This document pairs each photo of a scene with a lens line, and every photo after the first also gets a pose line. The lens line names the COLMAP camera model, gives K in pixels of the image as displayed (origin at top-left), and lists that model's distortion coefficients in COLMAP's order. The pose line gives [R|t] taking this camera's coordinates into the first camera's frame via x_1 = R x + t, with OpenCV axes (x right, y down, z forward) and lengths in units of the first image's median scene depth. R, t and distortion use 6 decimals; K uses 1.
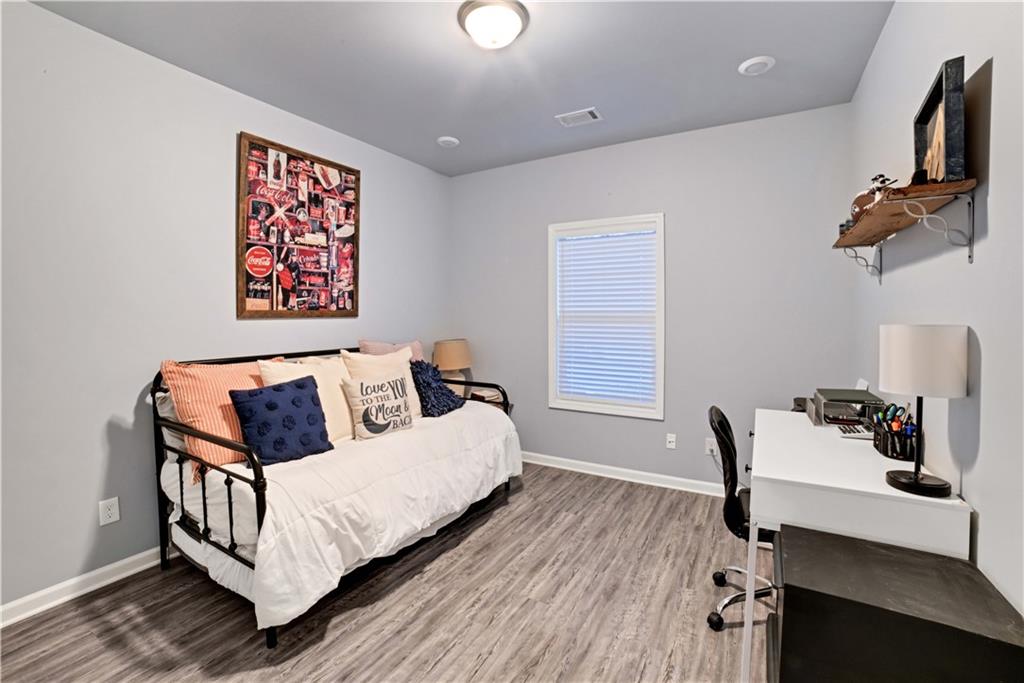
lens RADIAL K [[443.2, 0, 507.7], [0, 443.2, 316.7], [0, 0, 1]] dist [-0.071563, 0.000414]
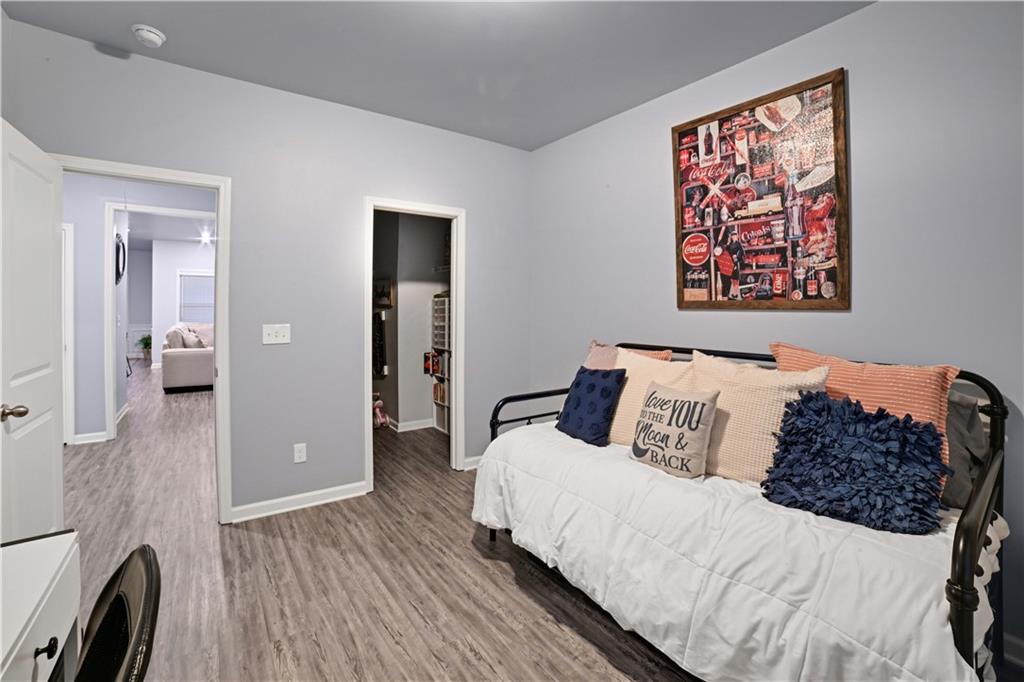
lens RADIAL K [[460.9, 0, 512.8], [0, 460.9, 299.5], [0, 0, 1]] dist [-0.067344, 0.000271]
pose [[-0.414338, -0.011911, -0.910045, 0.476326], [-0.012168, 0.999897, -0.007547, -0.004812], [0.910042, 0.007946, -0.414441, 0.998230]]
